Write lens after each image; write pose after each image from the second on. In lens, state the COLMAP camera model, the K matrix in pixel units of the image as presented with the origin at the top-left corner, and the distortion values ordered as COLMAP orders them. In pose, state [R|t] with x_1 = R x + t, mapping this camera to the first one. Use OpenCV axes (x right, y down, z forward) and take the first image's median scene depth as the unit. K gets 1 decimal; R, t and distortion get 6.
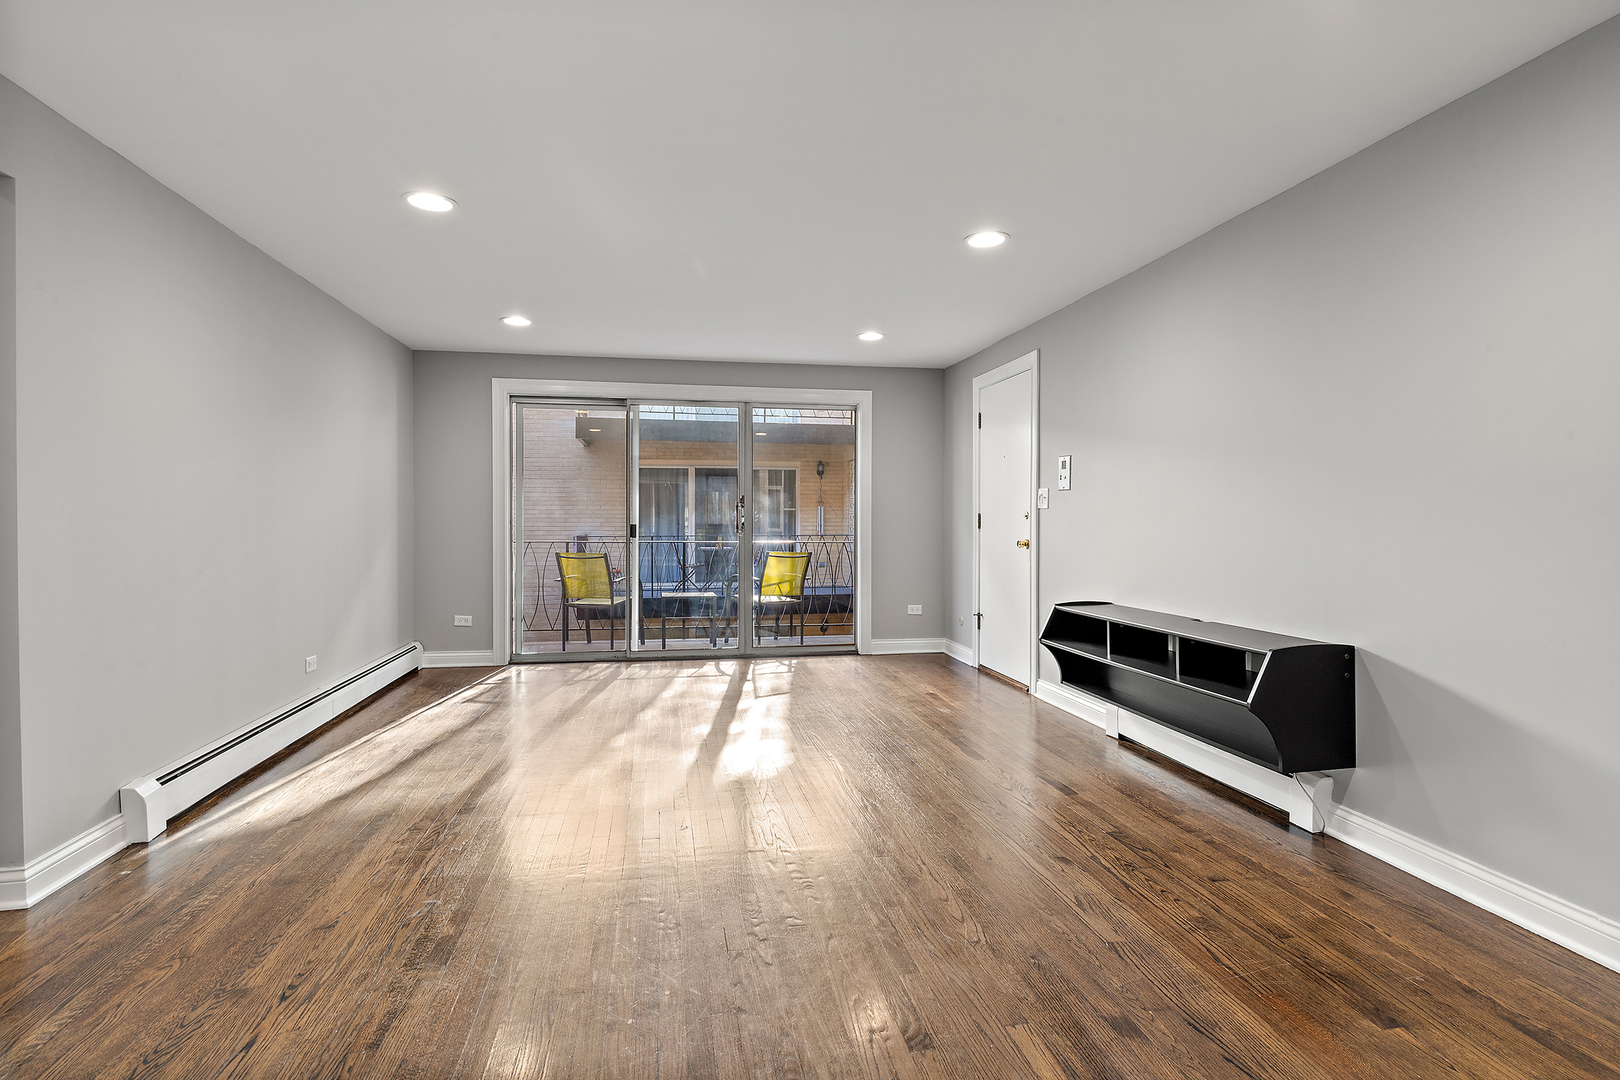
lens RADIAL K [[788.5, 0, 816.3], [0, 788.5, 527.6], [0, 0, 1]] dist [-0.027695, -0.000807]
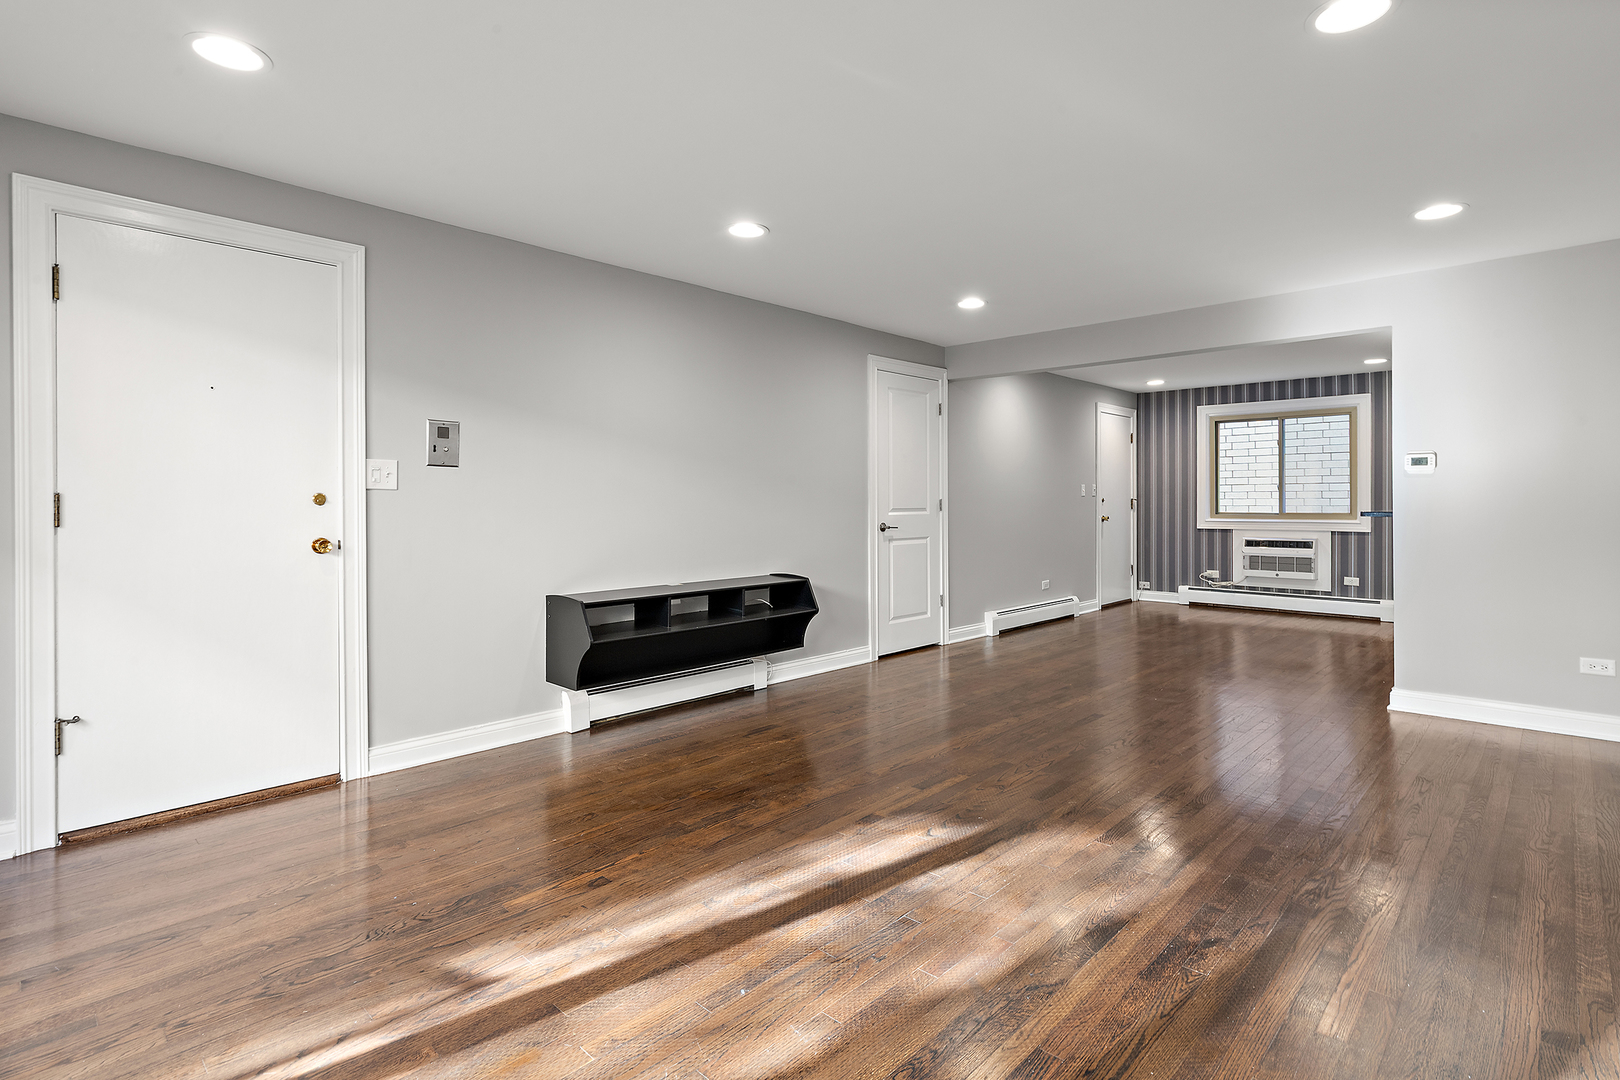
lens RADIAL K [[774.1, 0, 811.9], [0, 774.1, 506.5], [0, 0, 1]] dist [-0.002638, -0.000730]
pose [[-0.583183, -0.001981, 0.812338, -0.776572], [0.005045, 0.999969, 0.006061, -0.019425], [-0.812325, 0.007633, -0.583155, 1.816456]]
